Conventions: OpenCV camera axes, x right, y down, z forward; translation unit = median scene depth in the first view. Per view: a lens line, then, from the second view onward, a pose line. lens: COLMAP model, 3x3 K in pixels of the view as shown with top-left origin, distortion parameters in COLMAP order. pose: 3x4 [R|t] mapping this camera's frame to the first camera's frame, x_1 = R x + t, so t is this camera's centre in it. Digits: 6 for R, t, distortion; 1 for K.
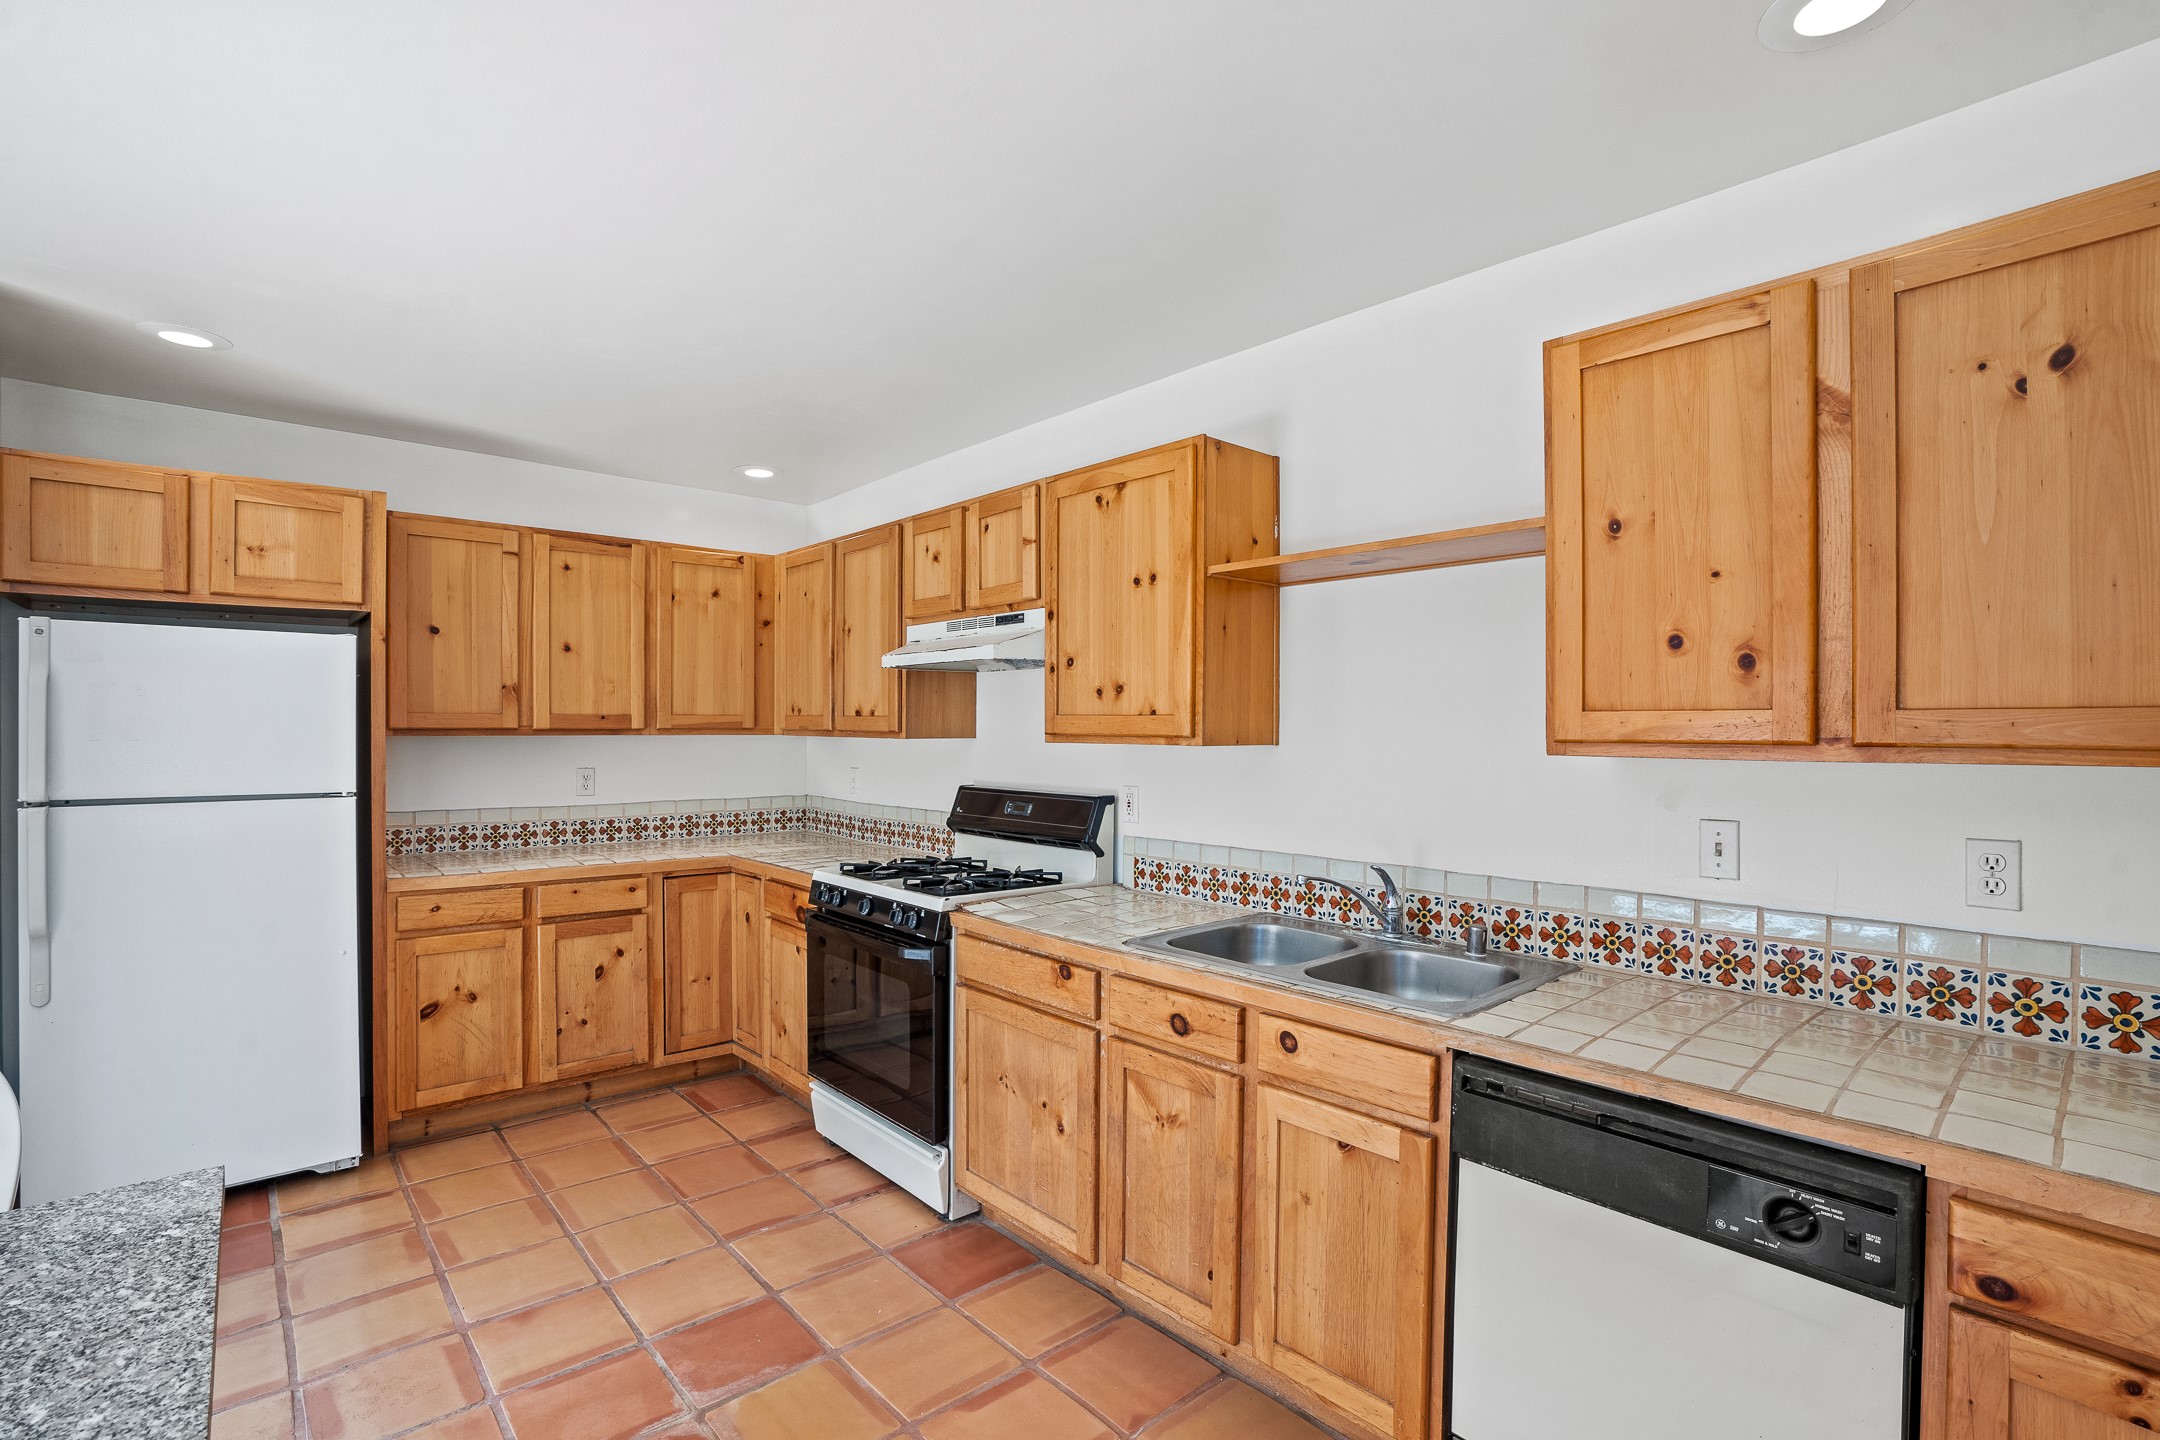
lens RADIAL K [[997.7, 0, 1075.3], [0, 997.7, 731.6], [0, 0, 1]] dist [-0.065116, 0.019791]
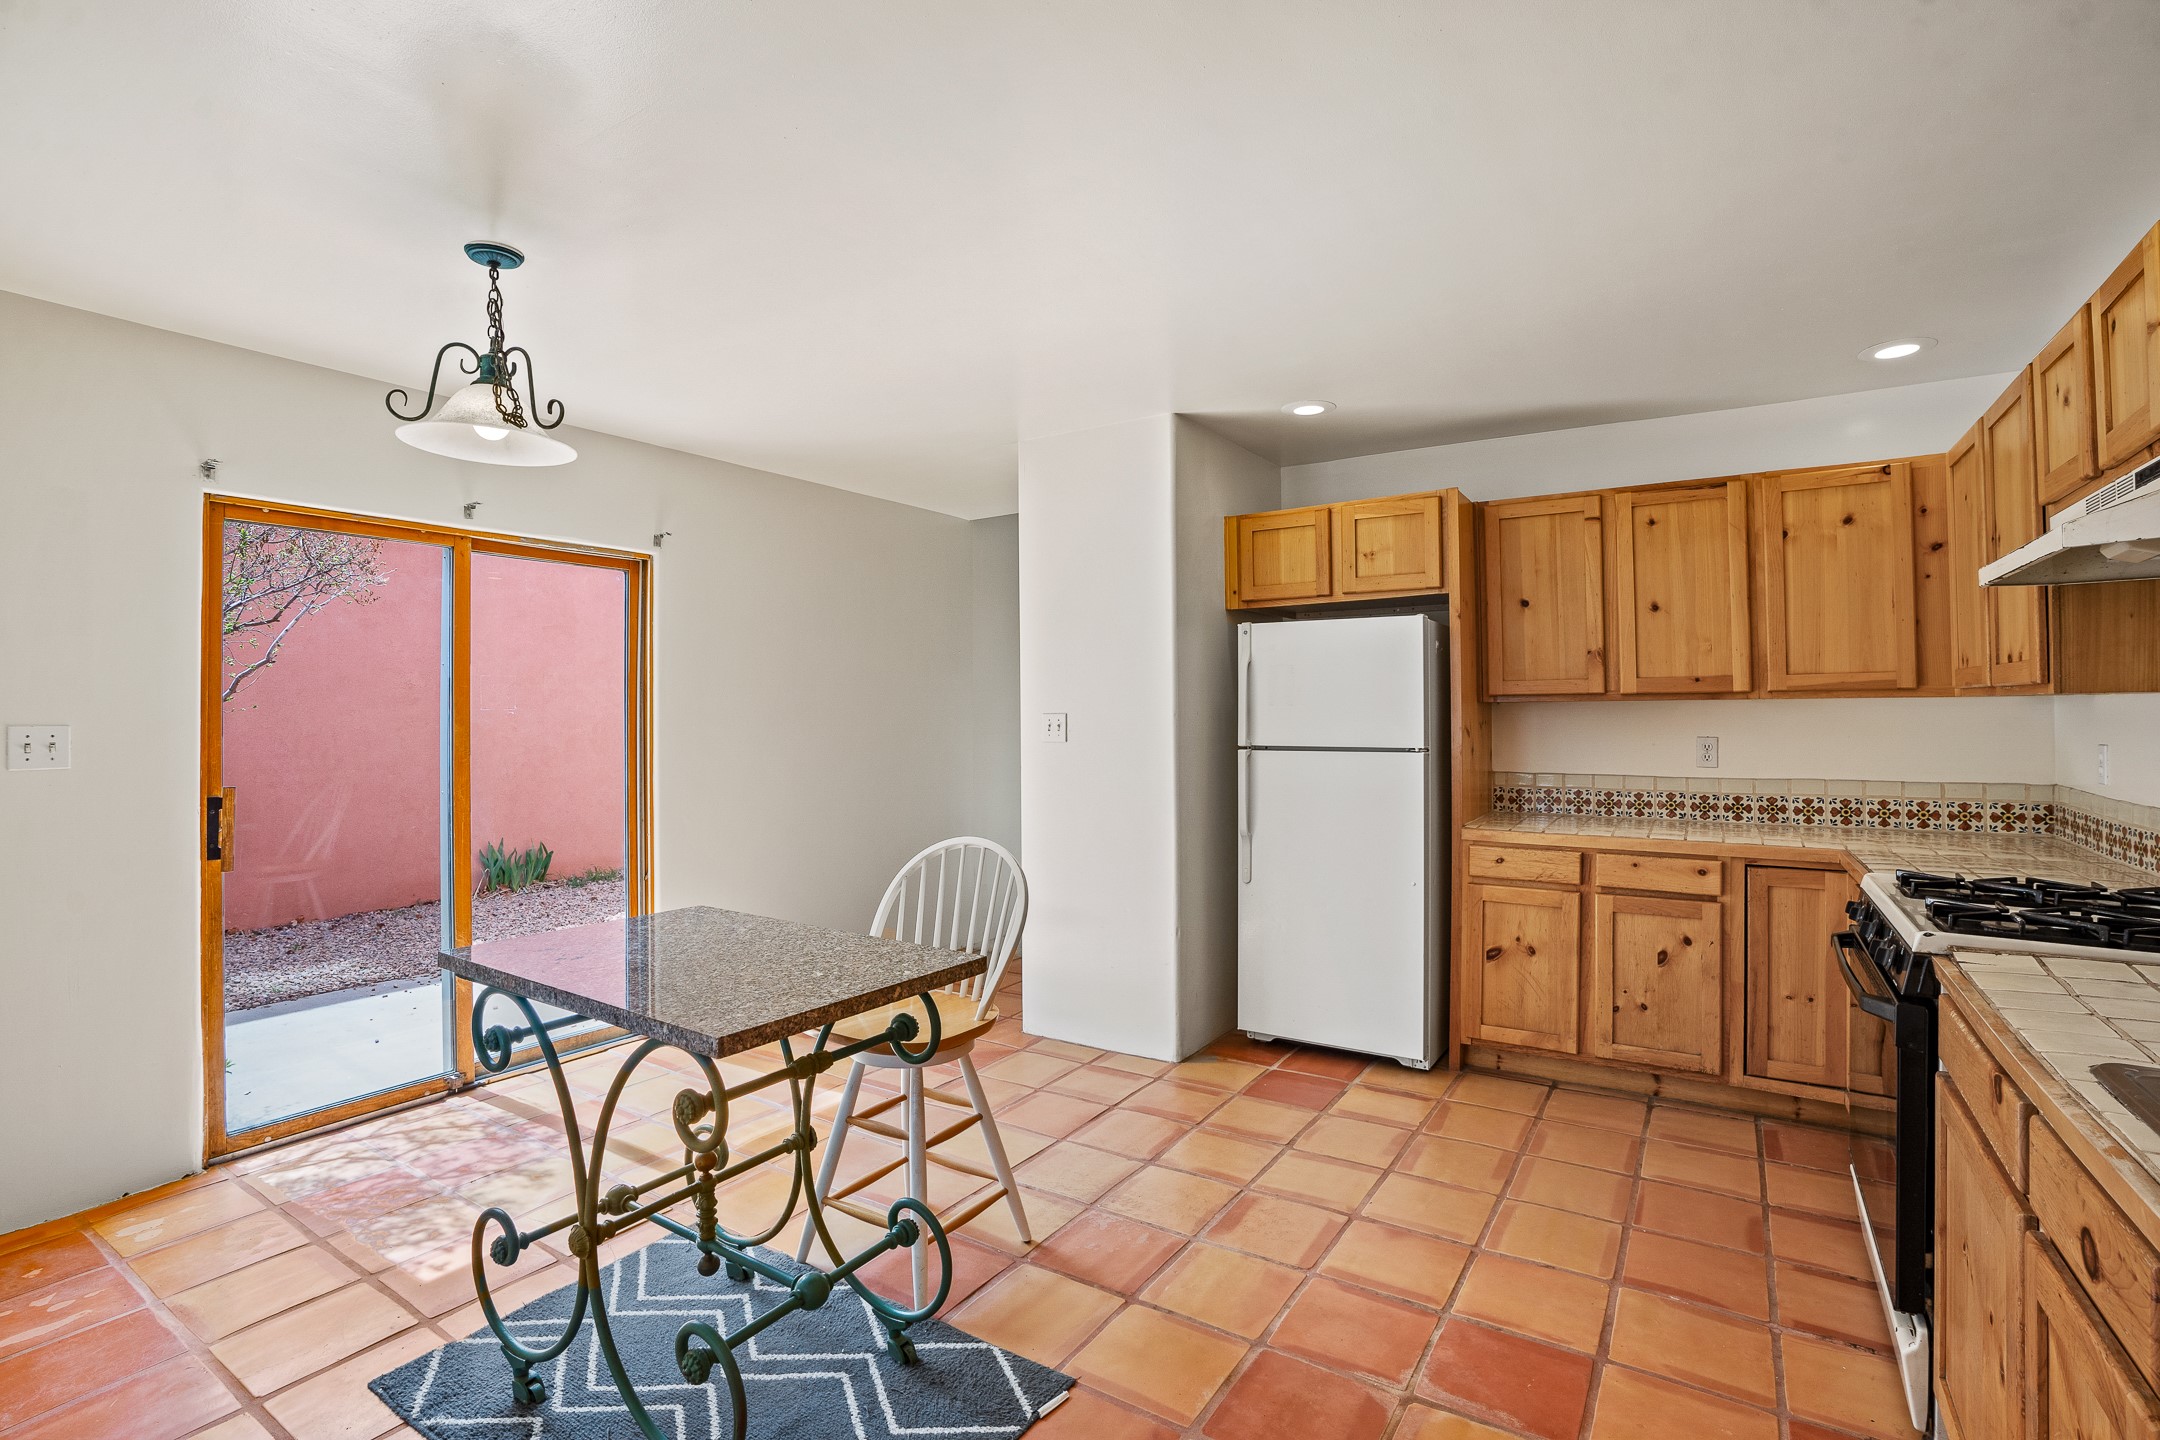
lens RADIAL K [[992.7, 0, 1092.1], [0, 992.7, 696.6], [0, 0, 1]] dist [-0.061260, 0.020818]
pose [[0.271654, -0.021630, -0.962152, 0.296576], [0.002878, 0.999761, -0.021663, 0.024372], [0.962391, 0.003116, 0.271651, 0.289030]]
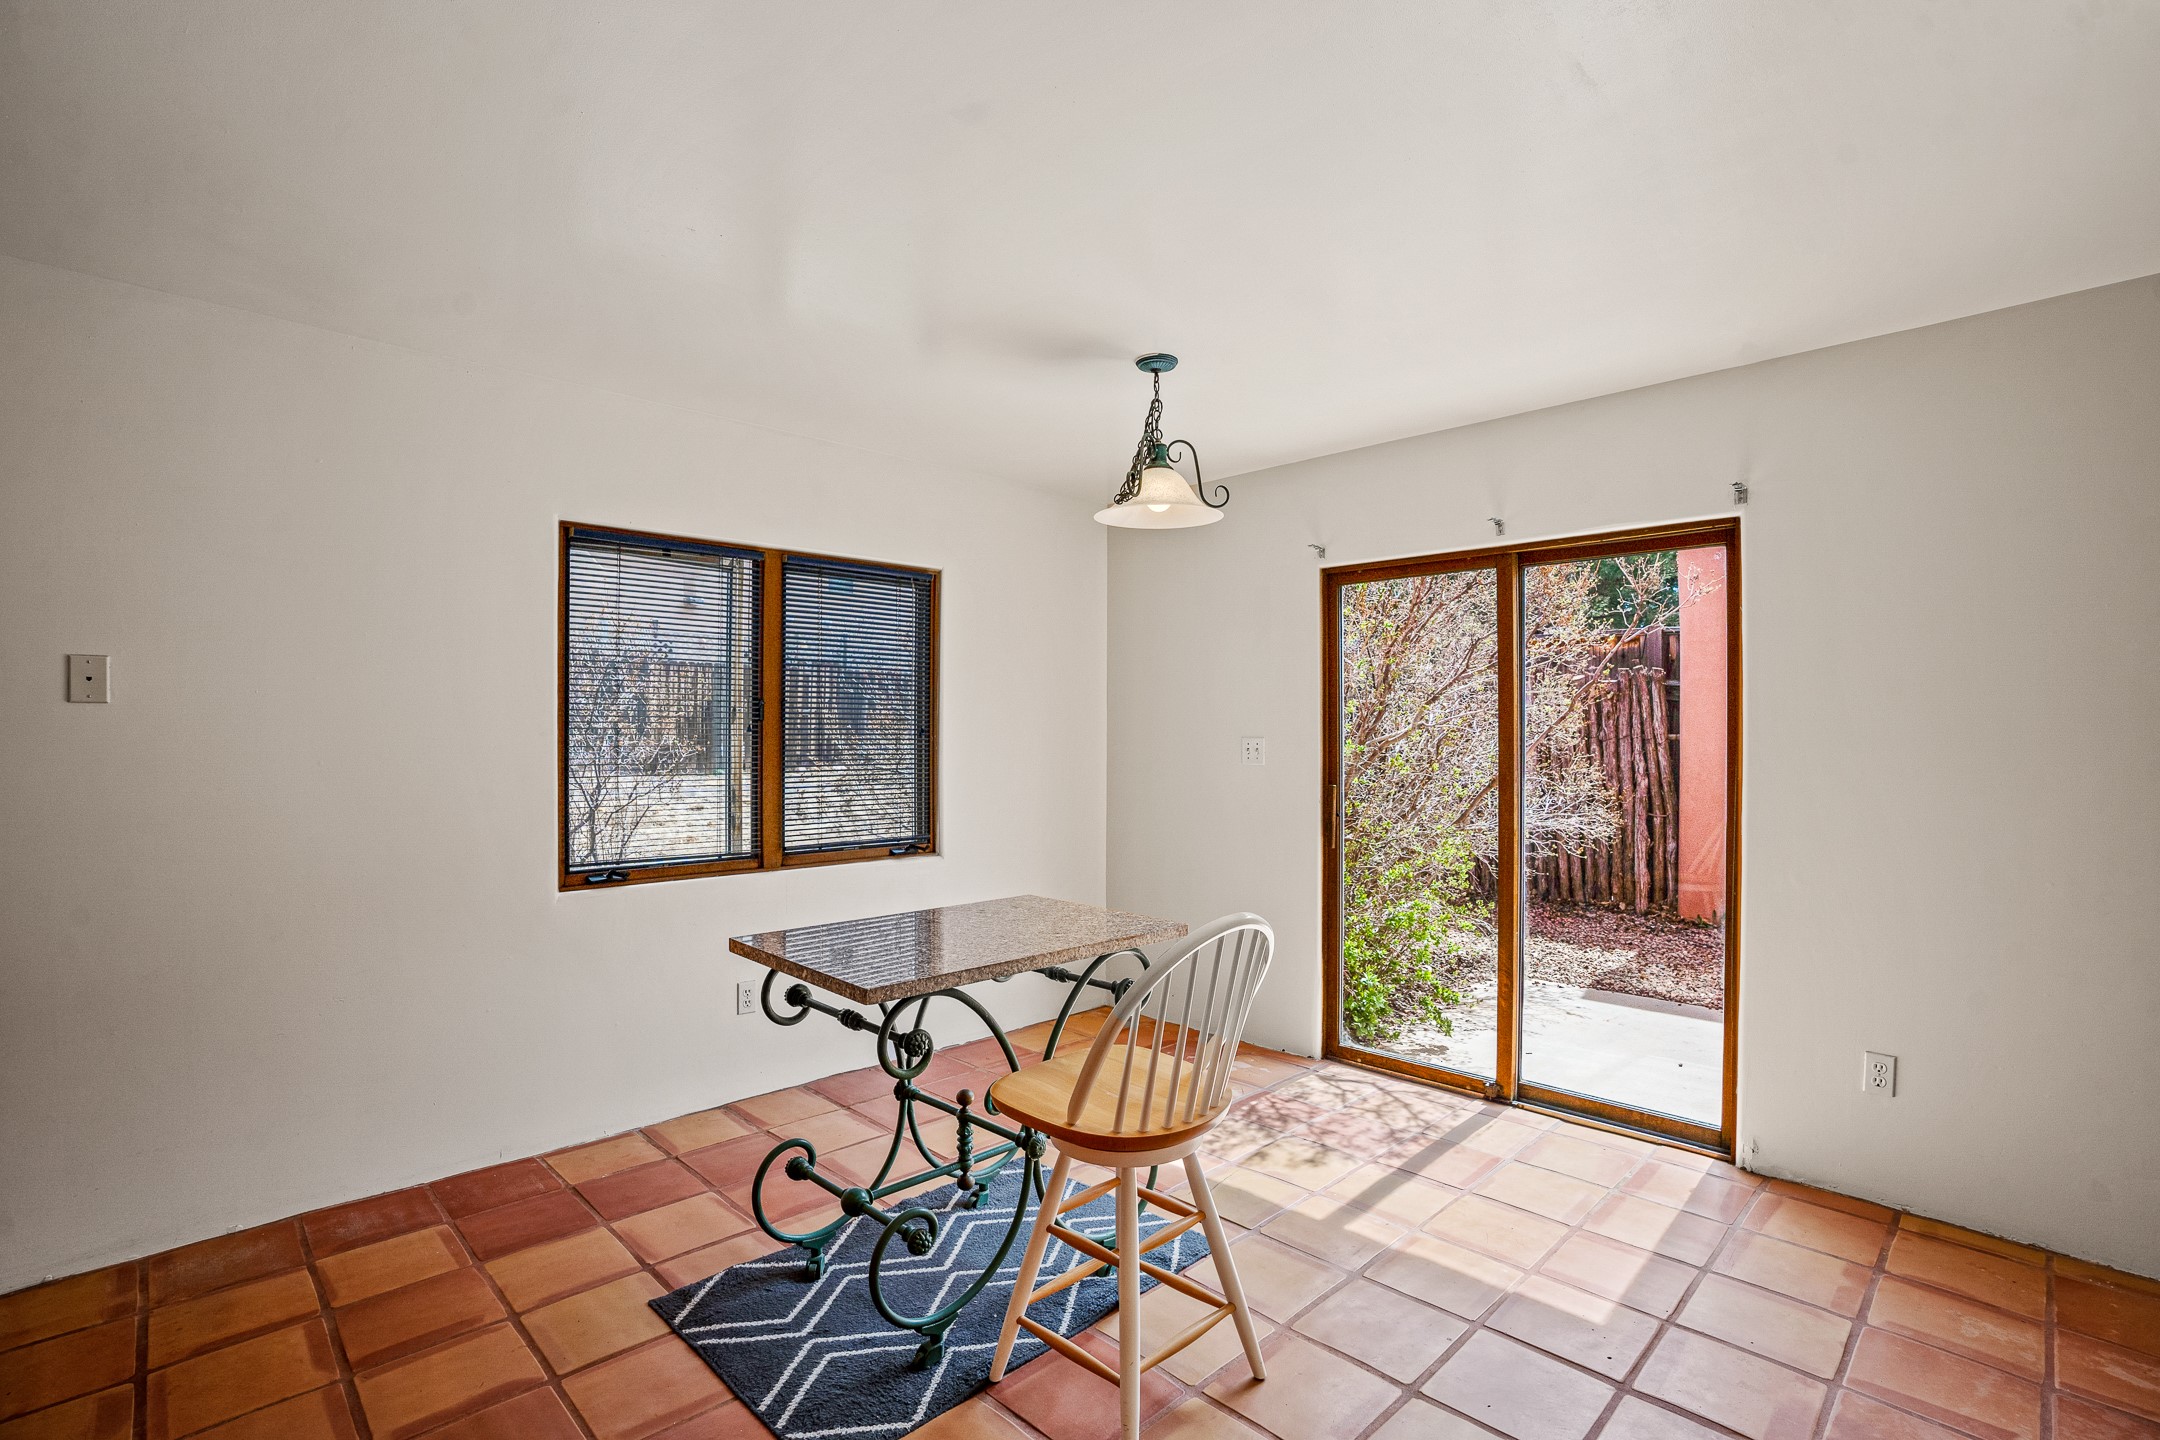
lens RADIAL K [[995.6, 0, 1081.9], [0, 995.6, 737.4], [0, 0, 1]] dist [-0.062007, 0.019522]
pose [[-0.998649, -0.003660, -0.051835, -0.461211], [-0.004152, 0.999947, 0.009395, 0.016156], [0.051798, 0.009597, -0.998611, 1.032568]]
